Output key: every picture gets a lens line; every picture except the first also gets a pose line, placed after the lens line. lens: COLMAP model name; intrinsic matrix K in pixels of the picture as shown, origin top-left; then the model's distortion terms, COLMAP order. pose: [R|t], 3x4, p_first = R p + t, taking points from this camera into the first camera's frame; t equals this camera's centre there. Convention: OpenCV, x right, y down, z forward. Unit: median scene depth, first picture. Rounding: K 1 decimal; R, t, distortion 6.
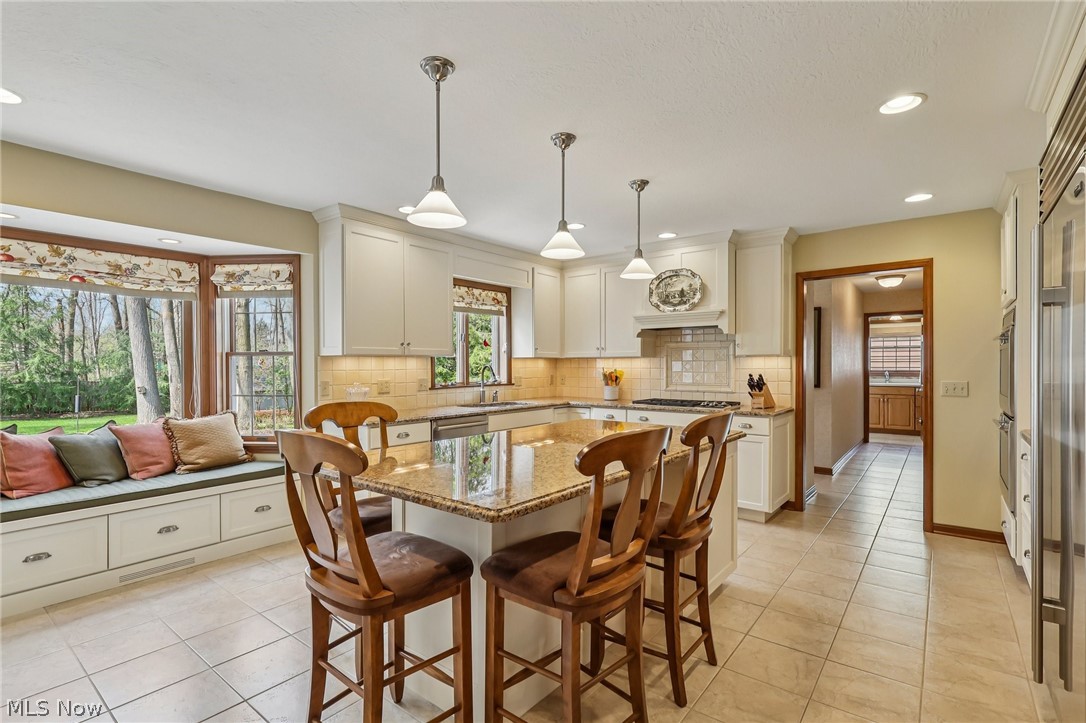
lens RADIAL K [[516.9, 0, 531.6], [0, 516.9, 362.4], [0, 0, 1]] dist [0.000040, 0.000394]
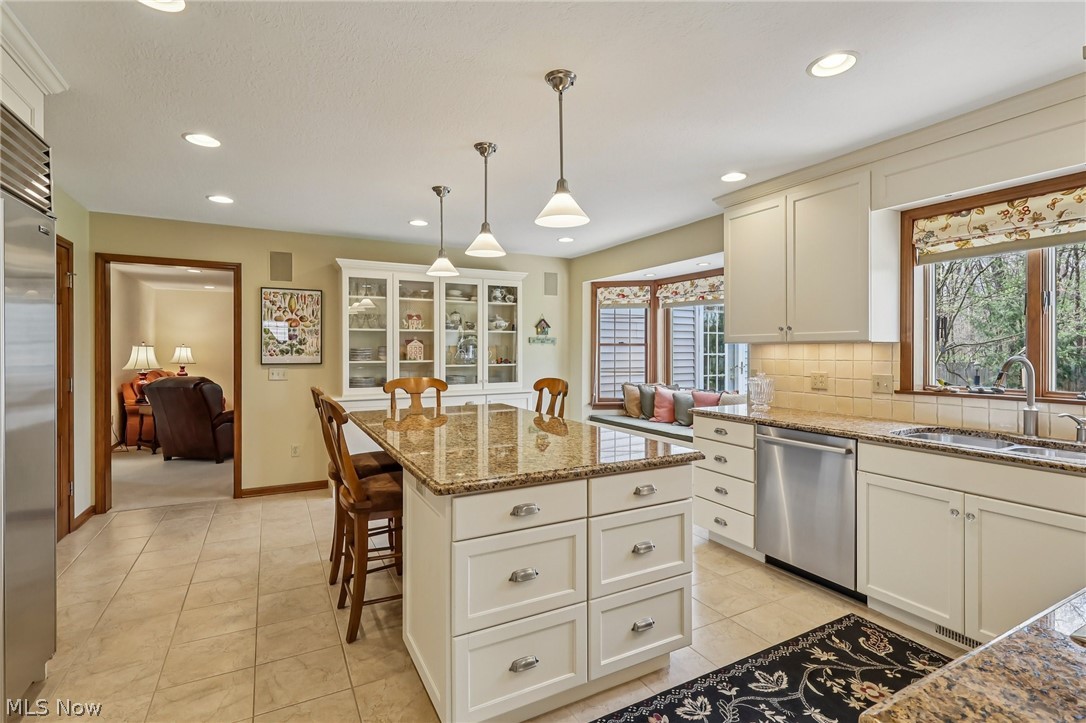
lens RADIAL K [[516.9, 0, 558.9], [0, 516.9, 354.1], [0, 0, 1]] dist [0.000040, 0.000394]
pose [[-0.369502, 0.010296, -0.929173, 0.550970], [0.003254, 0.999947, 0.009786, -0.003622], [0.929224, 0.000592, -0.369516, 0.843230]]
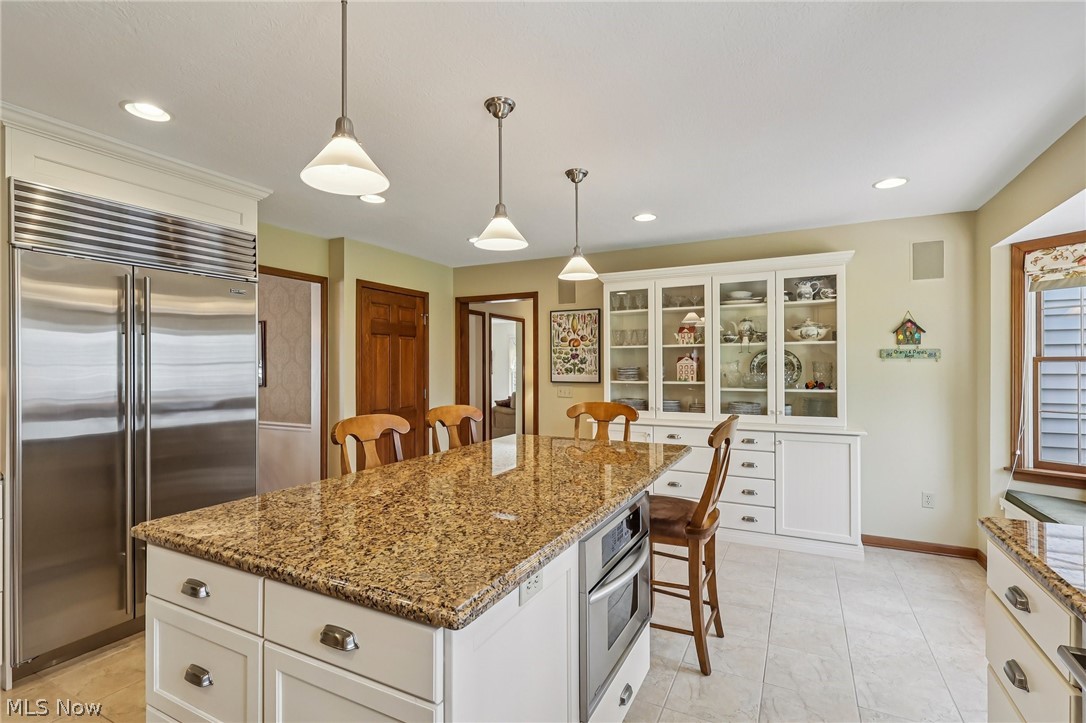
lens RADIAL K [[516.9, 0, 538.9], [0, 516.9, 365.2], [0, 0, 1]] dist [0.000040, 0.000394]
pose [[-0.978194, 0.002661, -0.207676, 0.076734], [0.003997, 0.999974, -0.006017, -0.005017], [0.207655, -0.006716, -0.978179, 0.998330]]
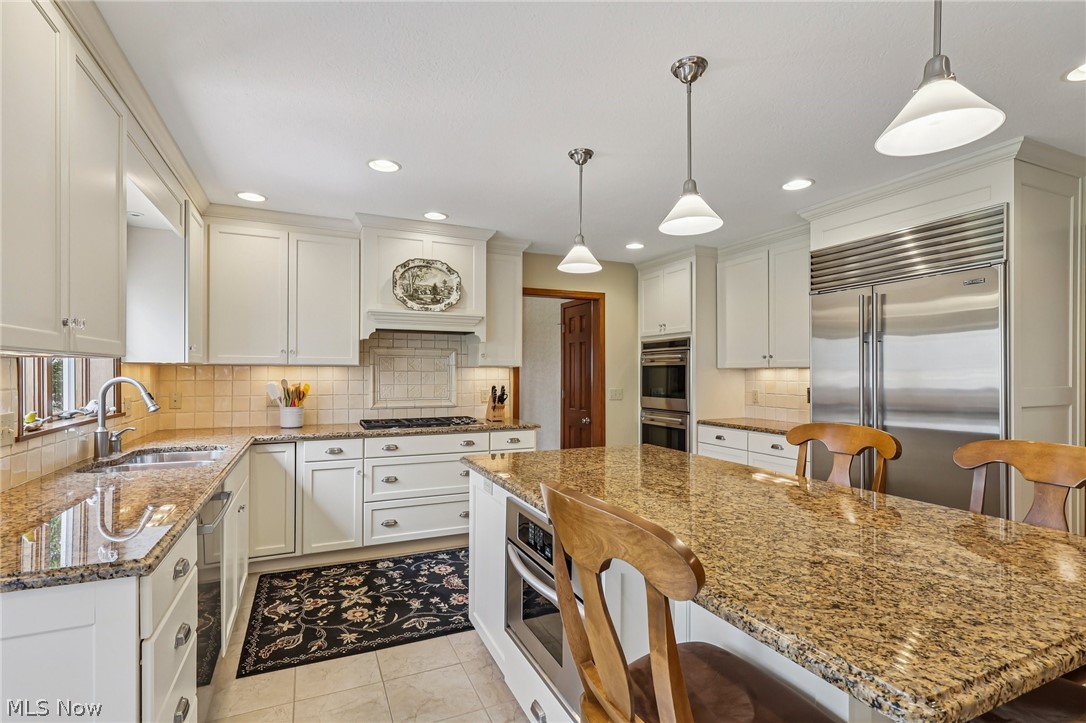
lens RADIAL K [[516.9, 0, 540.4], [0, 516.9, 369.5], [0, 0, 1]] dist [0.000040, 0.000394]
pose [[0.458101, 0.008520, 0.888859, -0.364787], [-0.004031, 0.999964, -0.007508, -0.000469], [-0.888891, -0.000144, 0.458119, 0.467505]]
